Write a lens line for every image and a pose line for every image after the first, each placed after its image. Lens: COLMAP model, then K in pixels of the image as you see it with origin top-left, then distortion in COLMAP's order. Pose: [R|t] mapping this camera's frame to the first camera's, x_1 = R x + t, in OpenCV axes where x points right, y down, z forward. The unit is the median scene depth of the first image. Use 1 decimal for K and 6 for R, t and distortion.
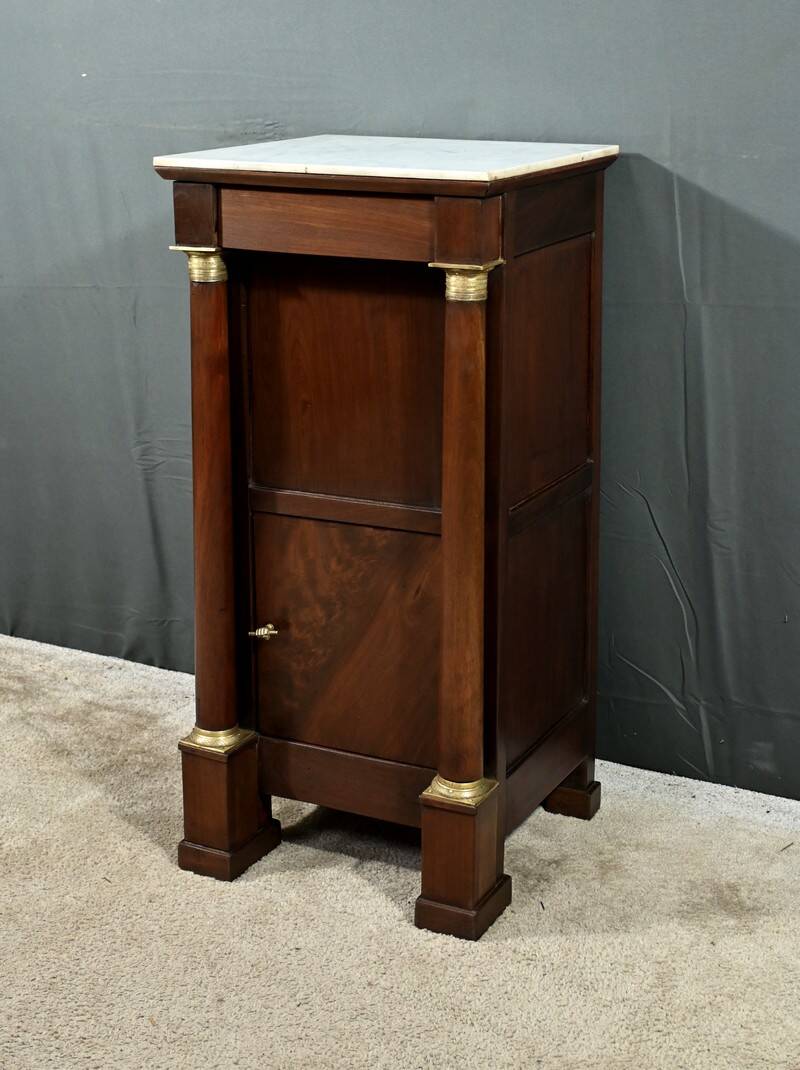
lens RADIAL K [[1805.7, 0, 436.8], [0, 1805.7, 488.2], [0, 0, 1]] dist [-0.009275, 0.000000]
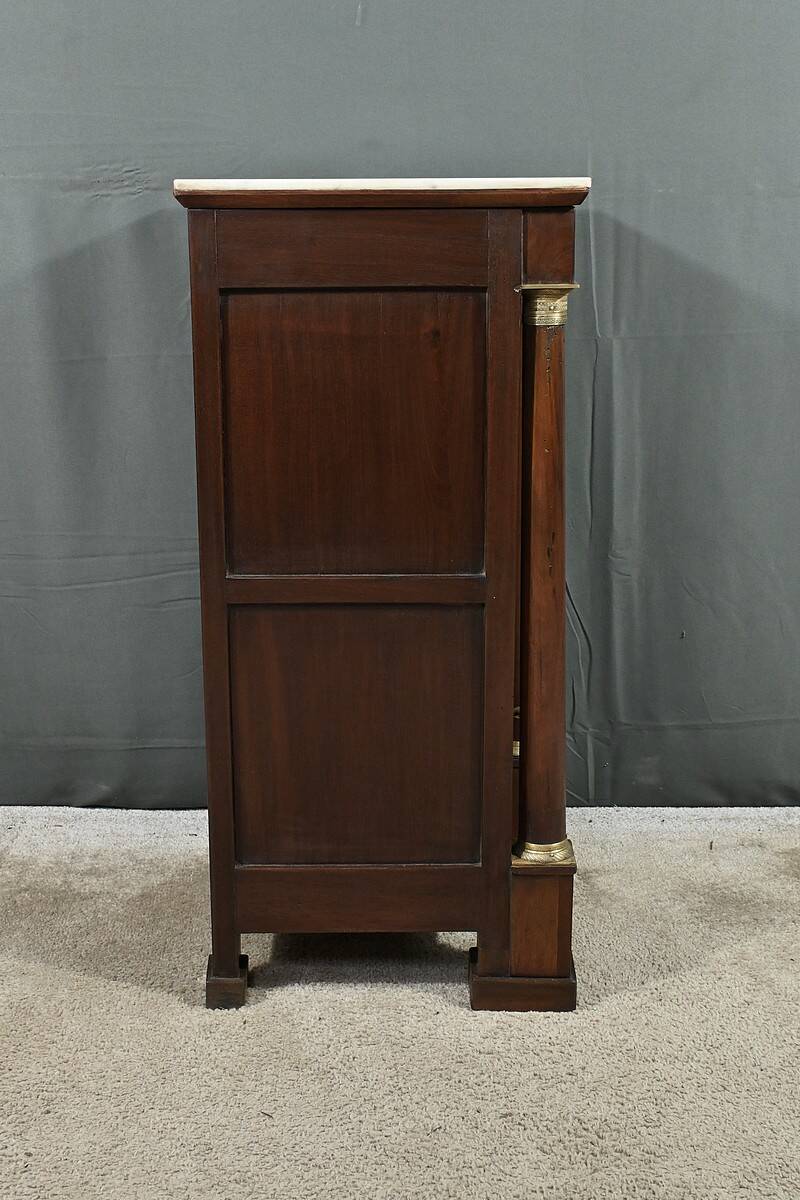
lens RADIAL K [[1602.8, 0, 409.4], [0, 1602.8, 609.6], [0, 0, 1]] dist [-0.010259, 0.000000]
pose [[0.873114, -0.116250, 0.473454, -0.416362], [0.120691, 0.992465, 0.021114, 0.019530], [-0.472341, 0.038707, 0.880565, 0.256968]]
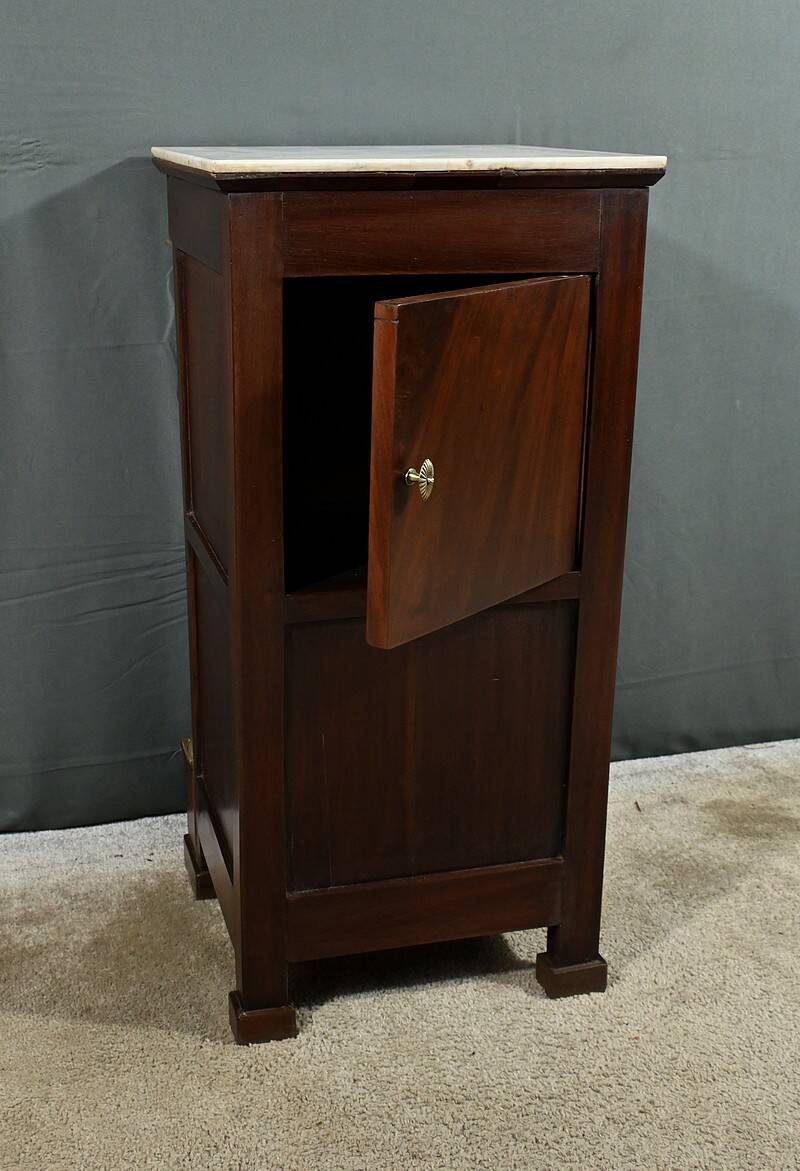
lens RADIAL K [[1387.8, 0, 353.1], [0, 1387.8, 563.4], [0, 0, 1]] dist [-0.011617, 0.000000]
pose [[0.746065, -0.200033, 0.635118, -0.455934], [0.178864, 0.978959, 0.098217, -0.059220], [-0.641401, 0.040324, 0.766145, 0.491595]]
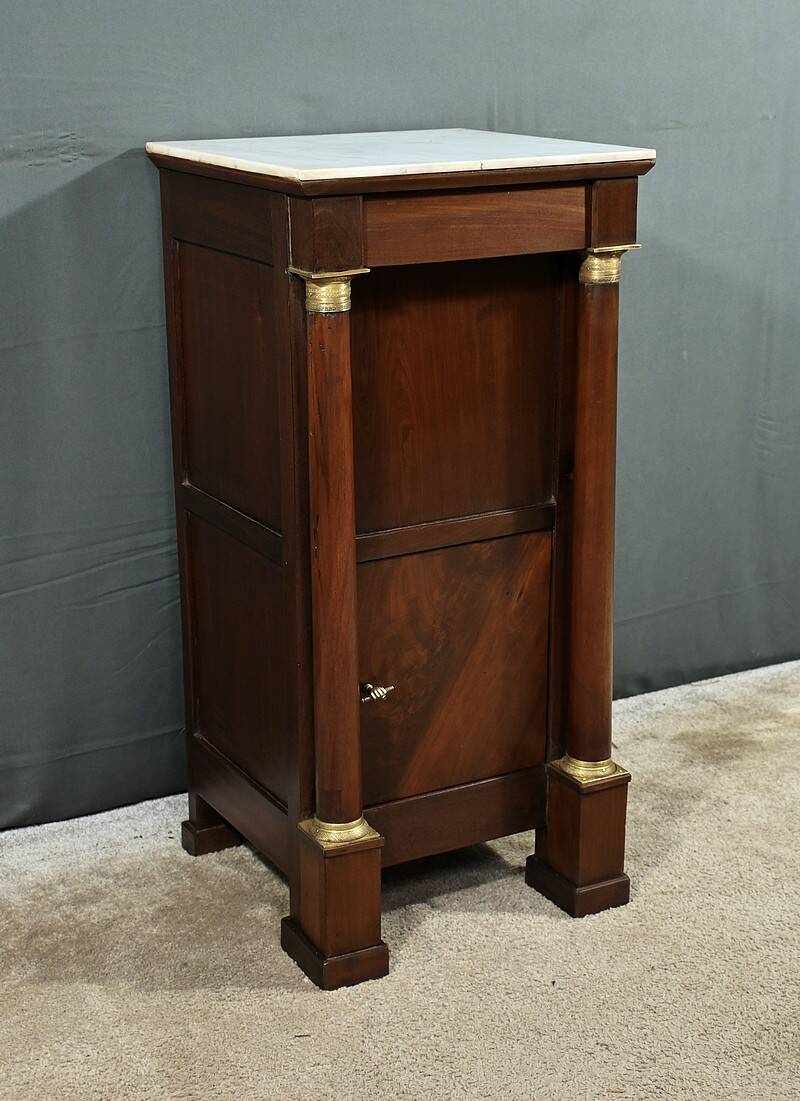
lens RADIAL K [[1786.1, 0, 398.5], [0, 1786.1, 562.4], [0, 0, 1]] dist [0.001810, 0.000000]
pose [[0.568904, -0.251232, 0.783090, -0.766696], [0.219584, 0.964031, 0.149757, -0.113412], [-0.792547, 0.086757, 0.603608, 0.446207]]
